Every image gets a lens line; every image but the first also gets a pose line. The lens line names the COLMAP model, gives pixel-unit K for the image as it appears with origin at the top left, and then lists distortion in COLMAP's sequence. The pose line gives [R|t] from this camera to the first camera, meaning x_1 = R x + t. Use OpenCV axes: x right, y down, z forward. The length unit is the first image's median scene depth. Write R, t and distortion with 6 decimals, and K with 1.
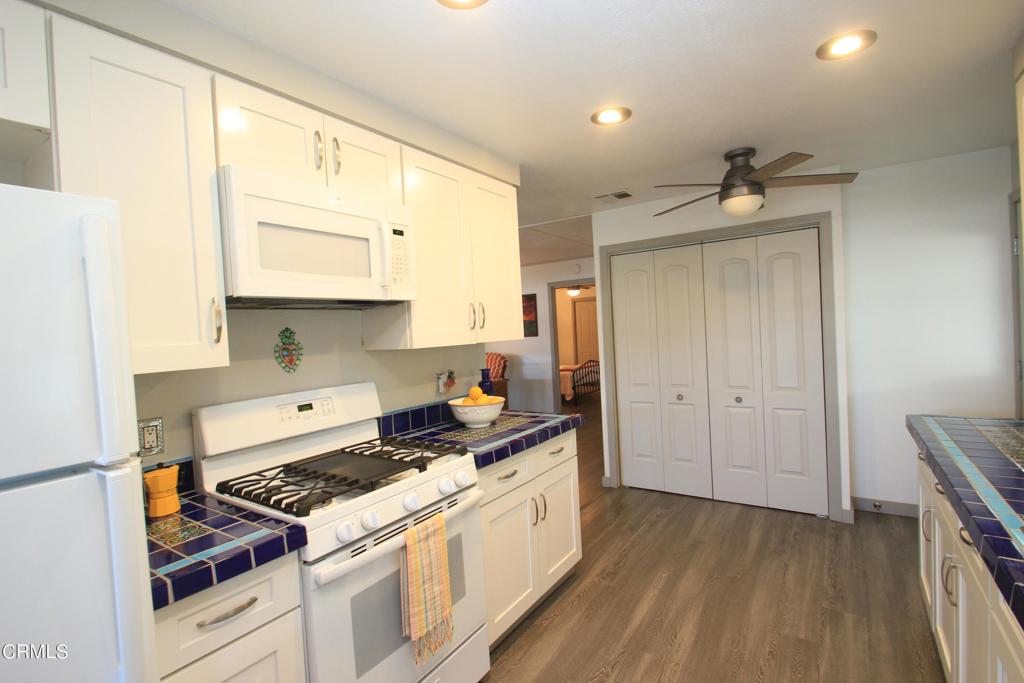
lens RADIAL K [[466.9, 0, 522.4], [0, 466.9, 343.5], [0, 0, 1]] dist [0.000115, 0.000018]
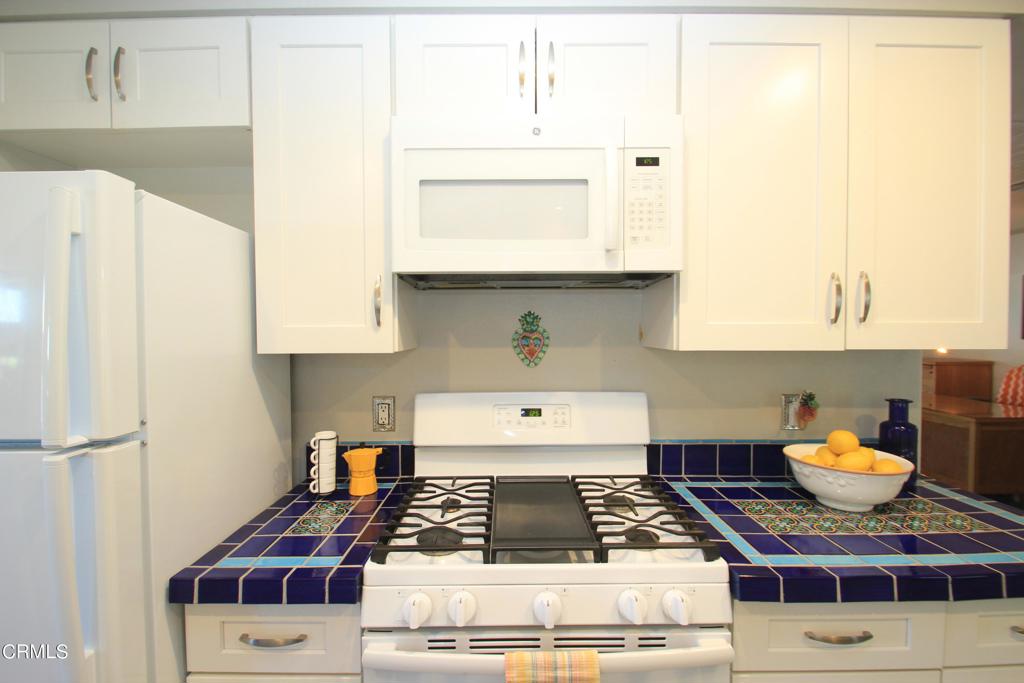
lens RADIAL K [[479.8, 0, 509.2], [0, 479.8, 341.9], [0, 0, 1]] dist [0.002306, -0.010143]
pose [[0.554191, 0.075941, -0.828918, 0.178962], [-0.052750, 0.997032, 0.056076, -0.026073], [0.830717, 0.012649, 0.556552, 0.504079]]
